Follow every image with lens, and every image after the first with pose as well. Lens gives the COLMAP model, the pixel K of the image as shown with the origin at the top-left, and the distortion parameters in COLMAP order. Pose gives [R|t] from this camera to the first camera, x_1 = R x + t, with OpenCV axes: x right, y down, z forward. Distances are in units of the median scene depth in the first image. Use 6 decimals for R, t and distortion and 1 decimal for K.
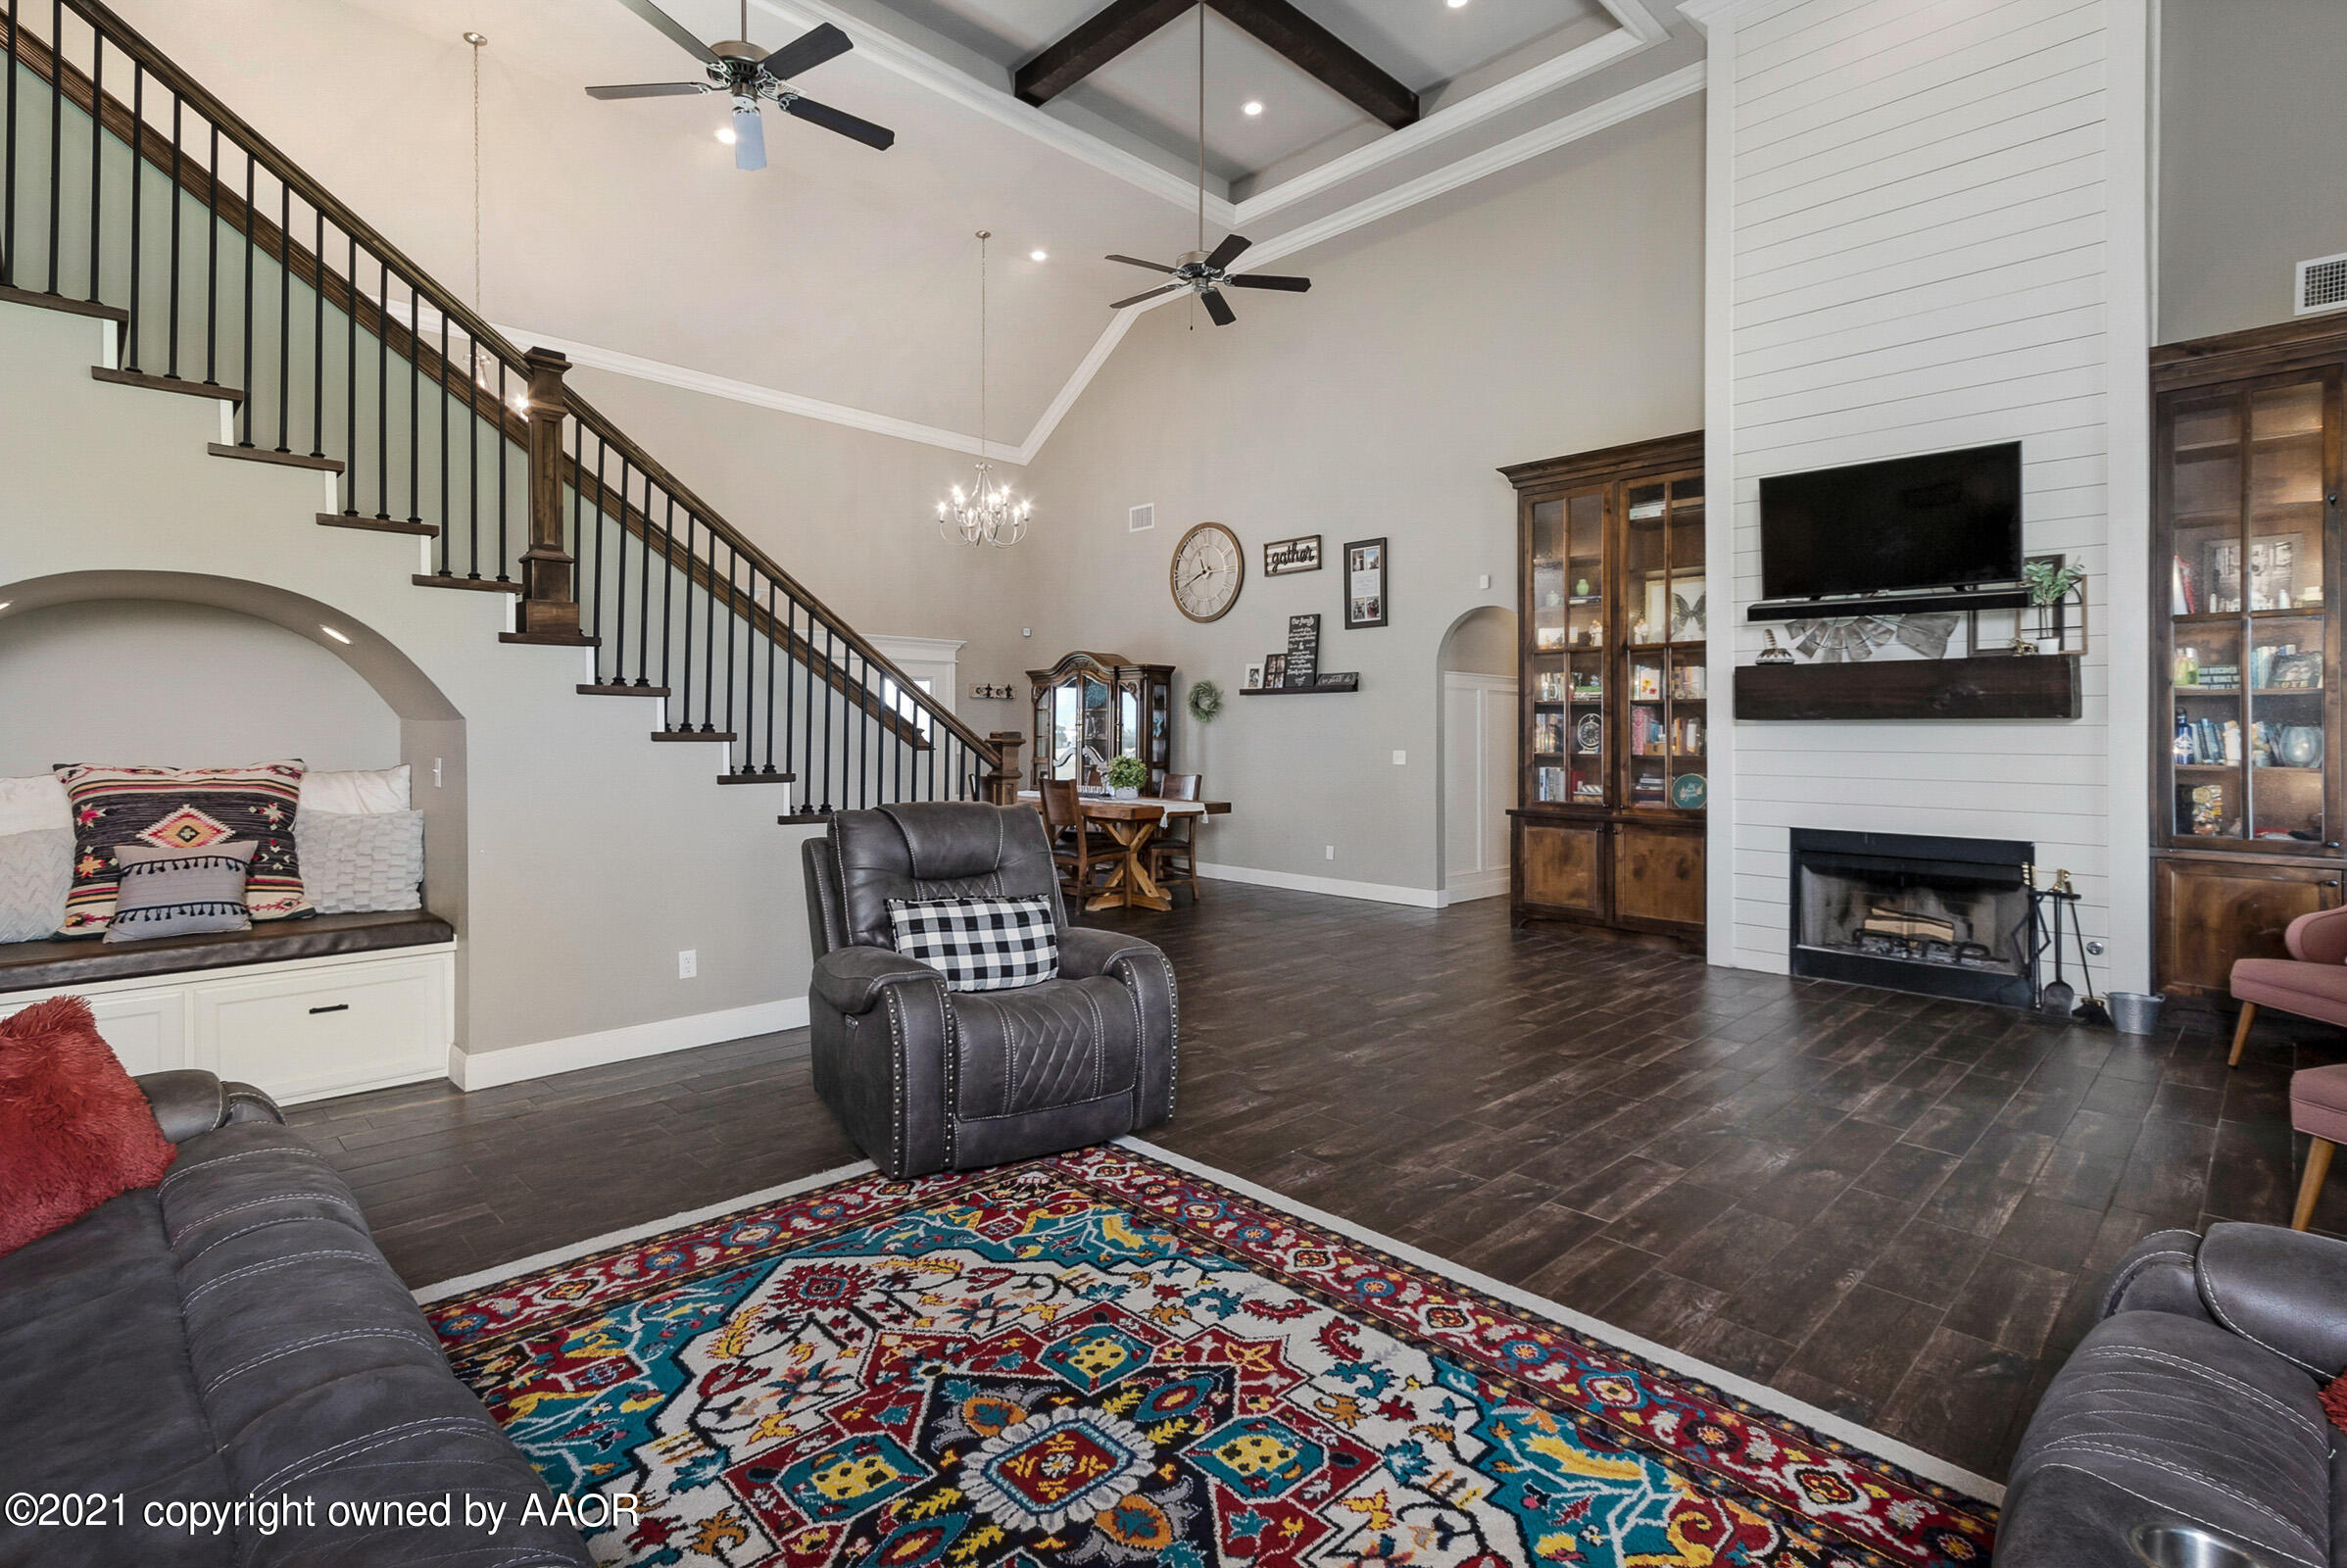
lens RADIAL K [[1108.8, 0, 1169.1], [0, 1108.8, 735.5], [0, 0, 1]] dist [0.001524, 0.000006]
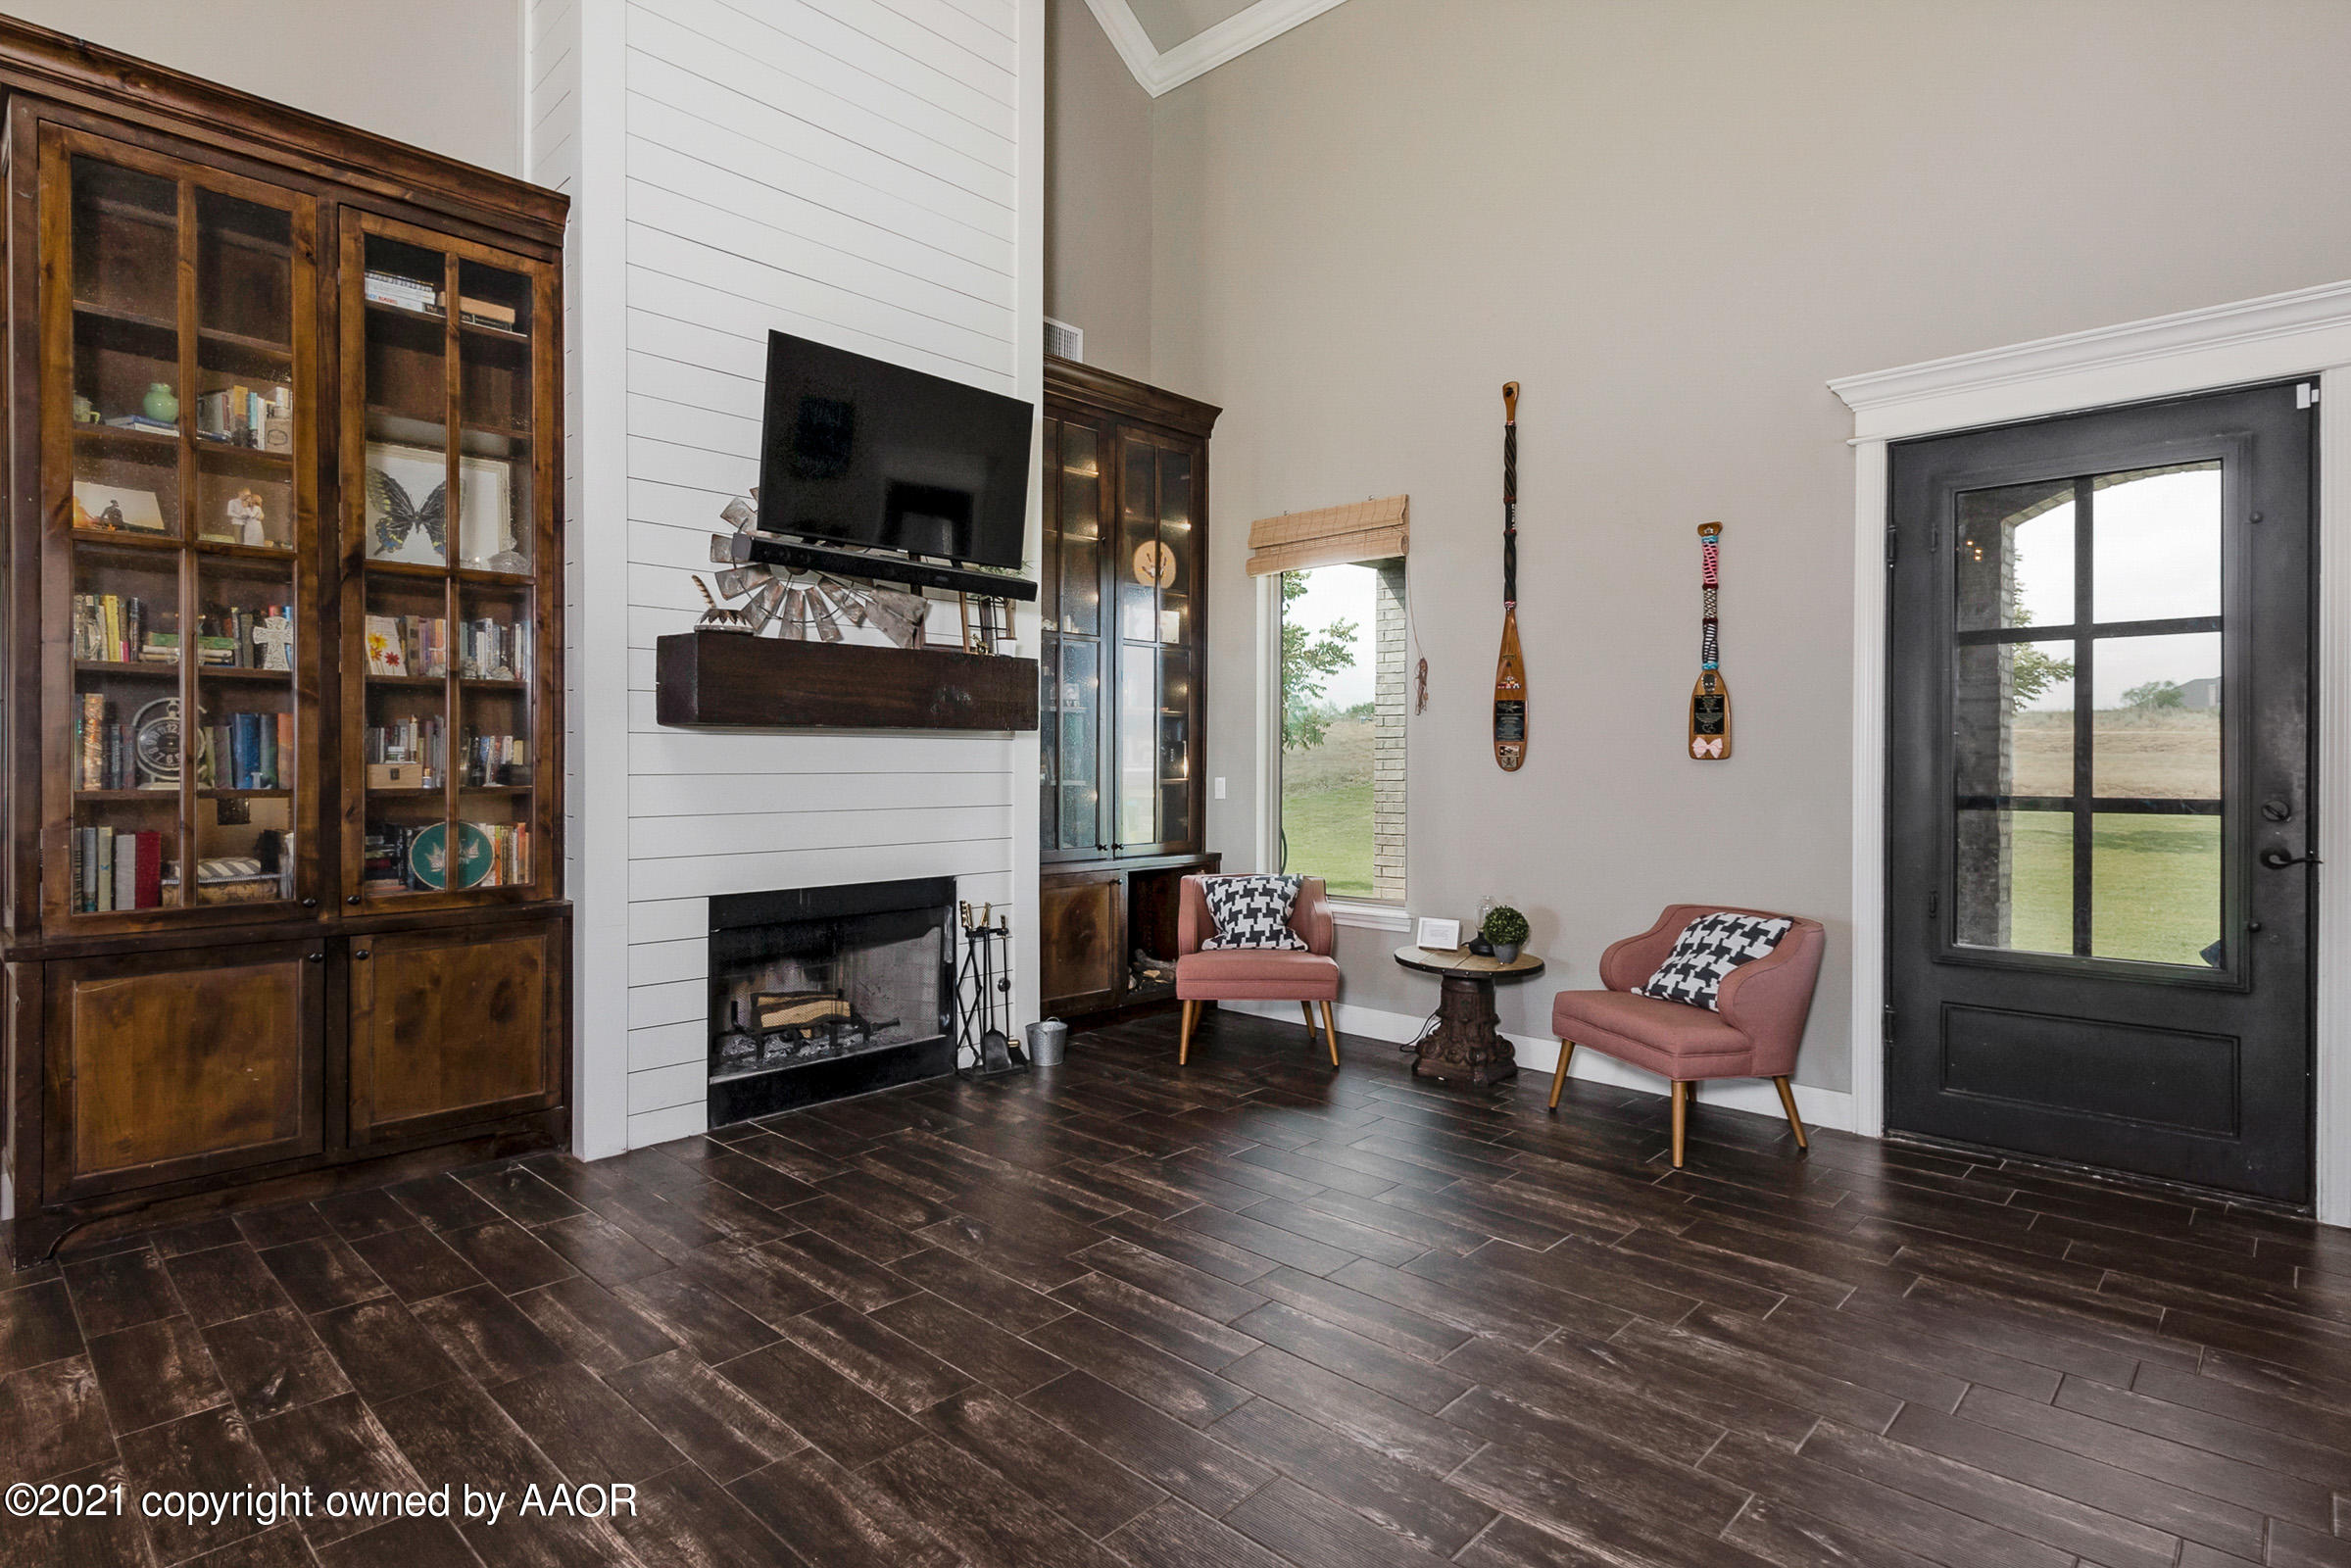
lens RADIAL K [[1181.0, 0, 1169.0], [0, 1181.0, 746.3], [0, 0, 1]] dist [0.002051, -0.000725]
pose [[-0.033398, 0.003151, 0.999437, -0.111586], [-0.006273, 0.999975, -0.003362, -0.001571], [-0.999422, -0.006382, -0.033377, 0.712643]]
